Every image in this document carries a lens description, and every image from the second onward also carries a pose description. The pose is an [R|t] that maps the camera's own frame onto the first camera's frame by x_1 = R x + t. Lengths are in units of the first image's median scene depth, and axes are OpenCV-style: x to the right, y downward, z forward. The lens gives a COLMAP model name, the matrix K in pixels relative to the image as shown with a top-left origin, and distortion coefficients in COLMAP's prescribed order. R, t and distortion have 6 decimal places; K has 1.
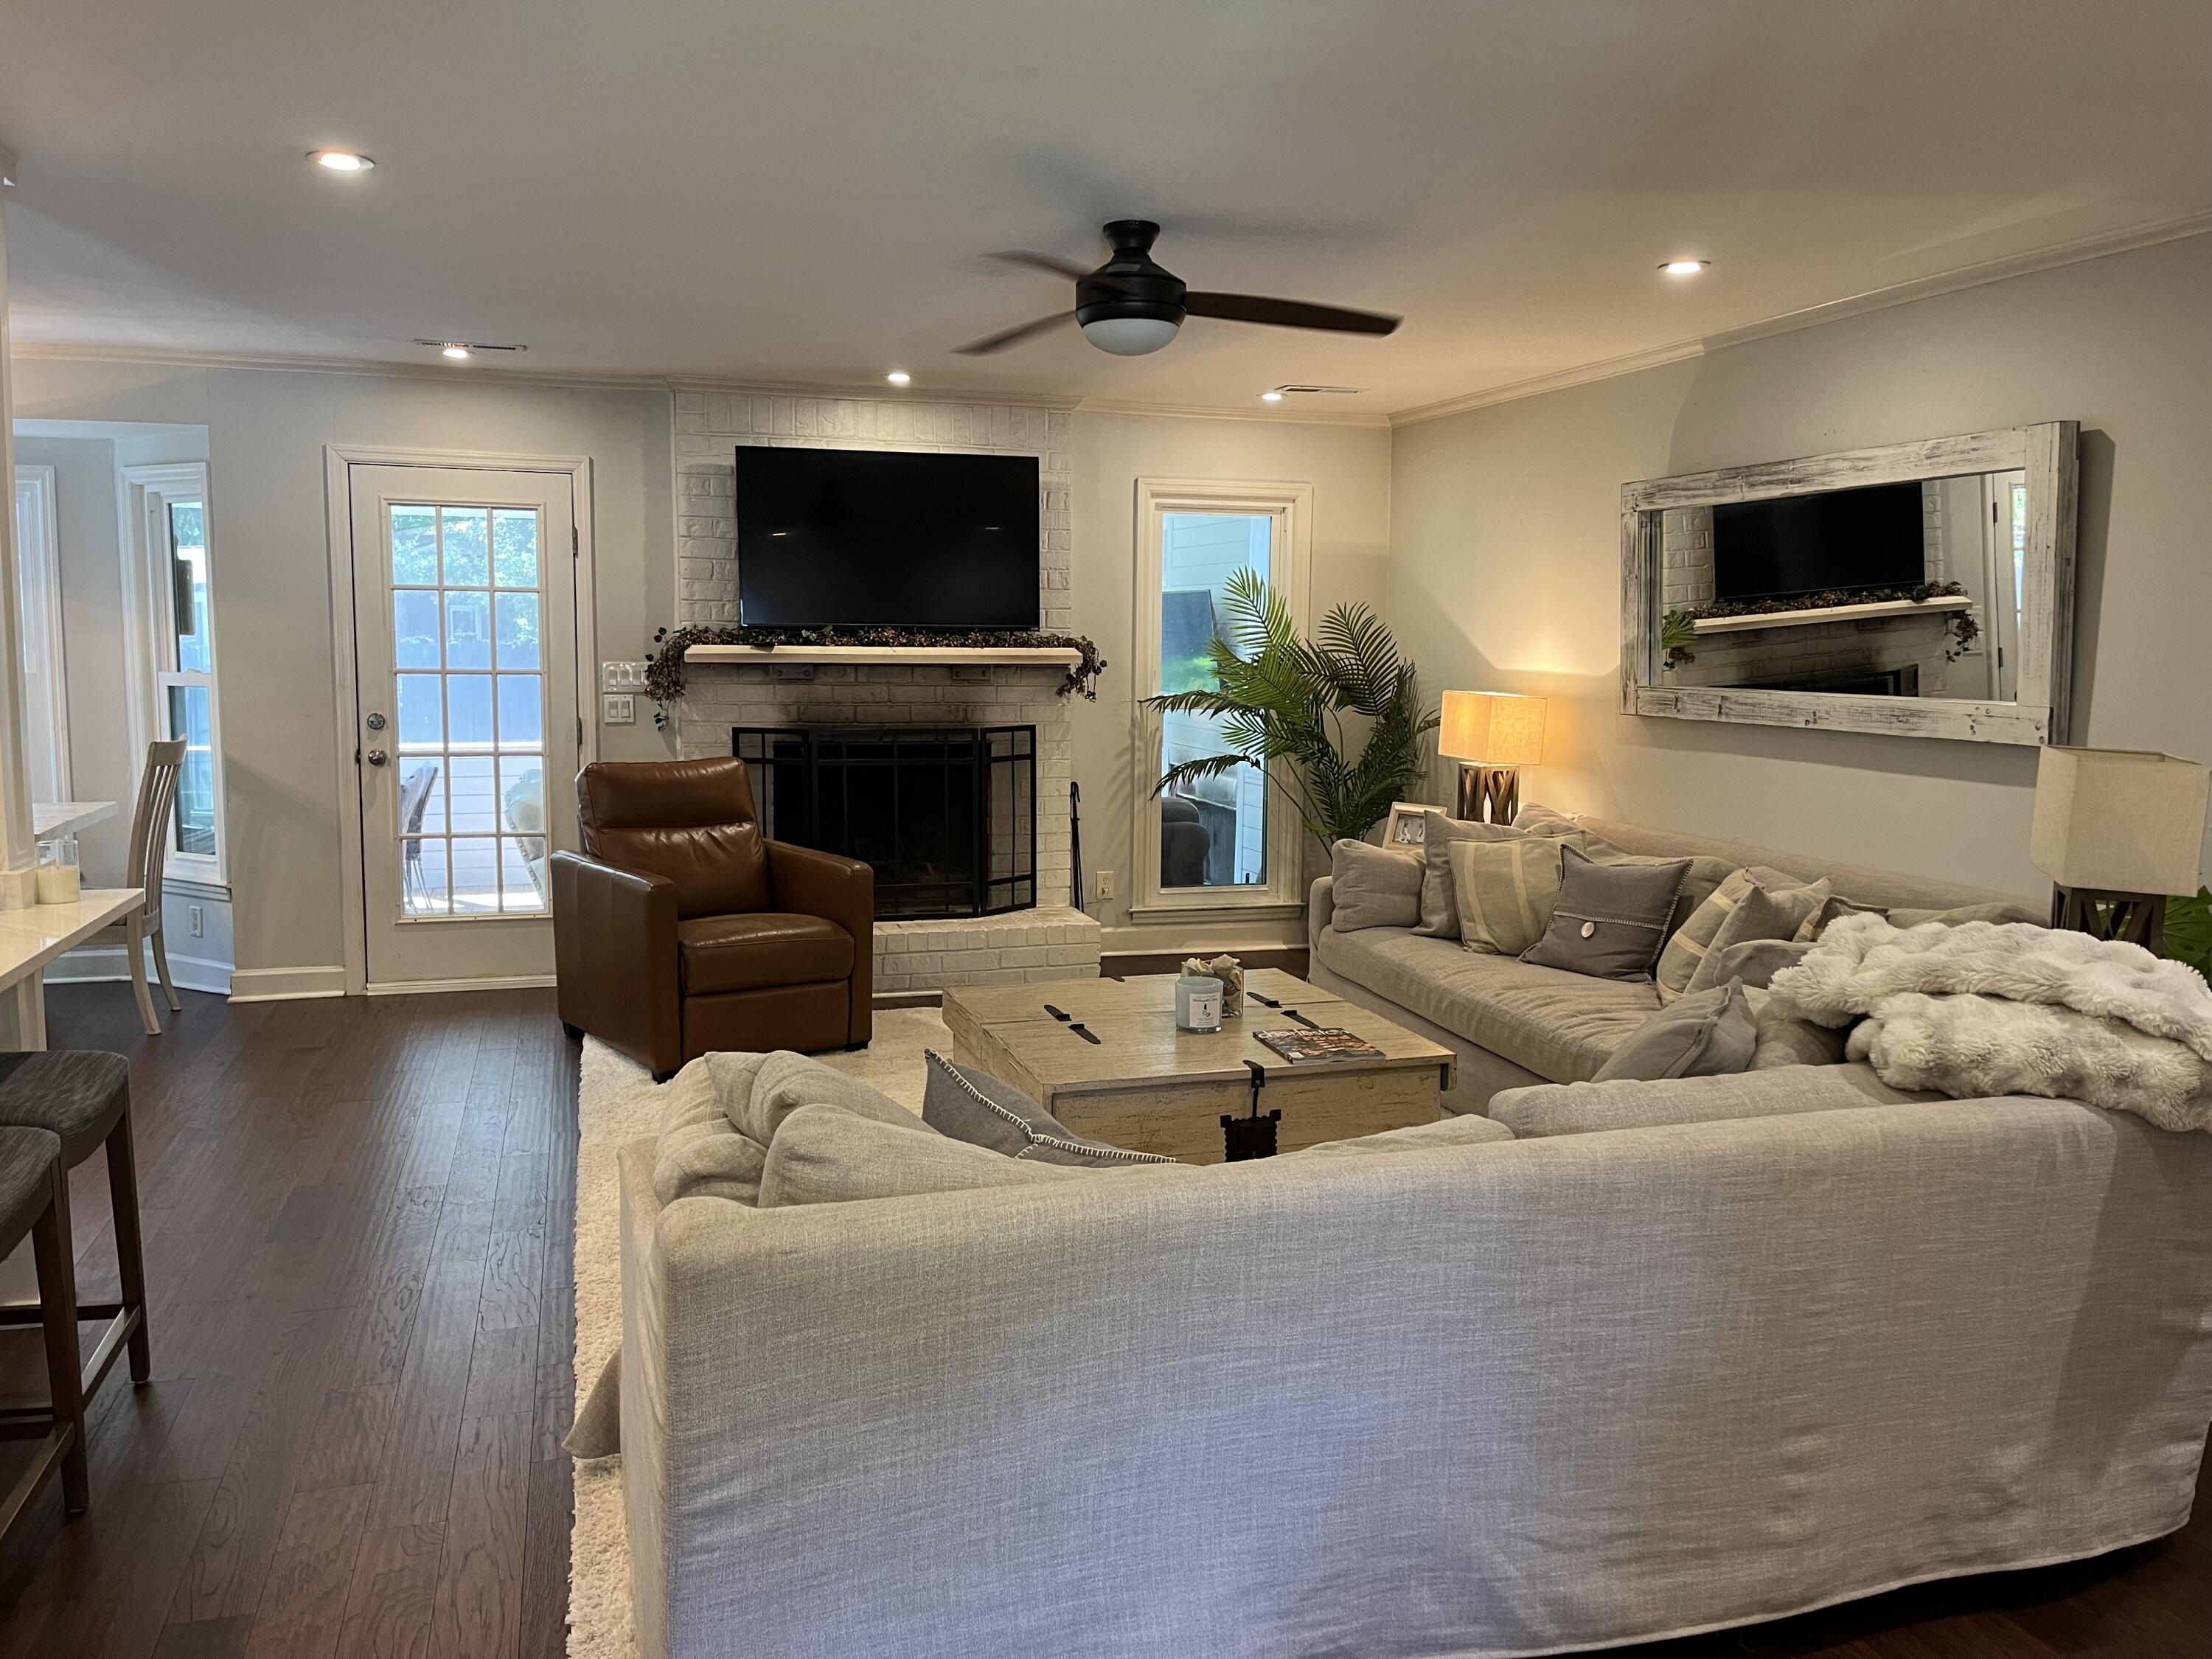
lens RADIAL K [[1674.6, 0, 1103.5], [0, 1674.6, 844.4], [0, 0, 1]] dist [0.068621, -0.118298]
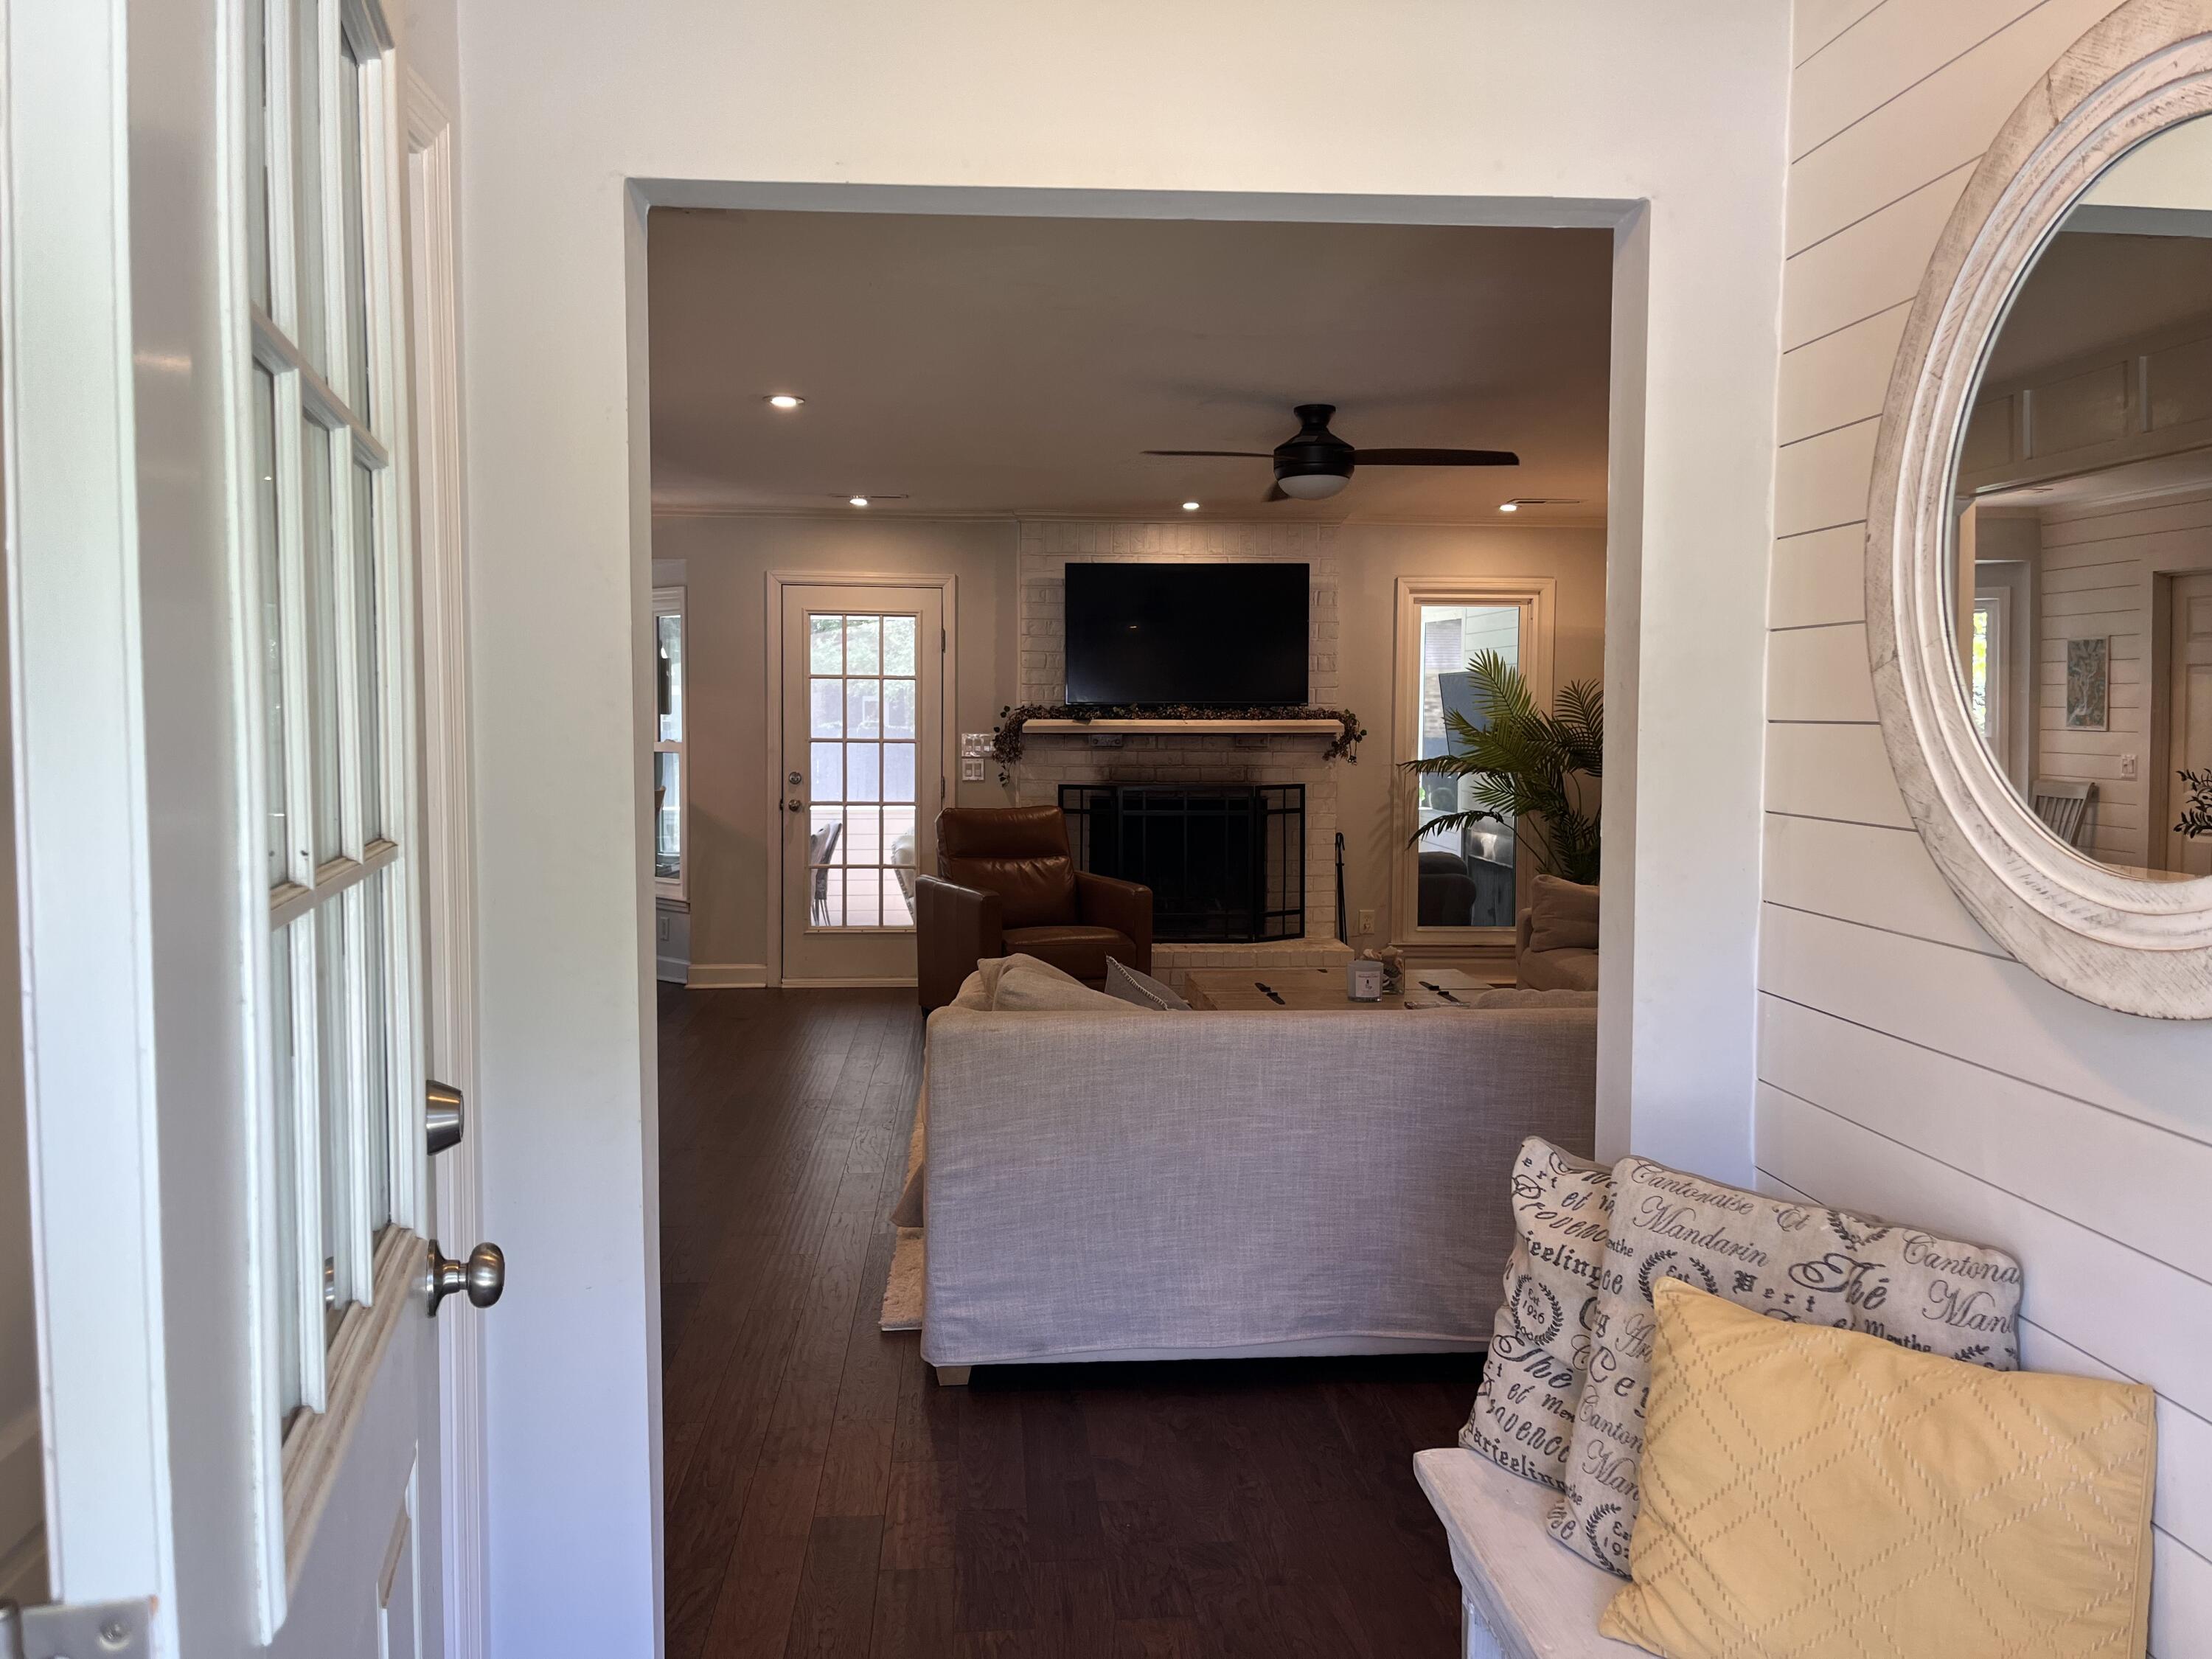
lens RADIAL K [[1674.6, 0, 1103.5], [0, 1674.6, 844.4], [0, 0, 1]] dist [0.068621, -0.118298]
pose [[0.974685, 0.010950, -0.223315, 0.092123], [-0.022326, 0.998574, -0.048485, 0.035077], [0.222465, 0.052243, 0.973540, -0.207982]]
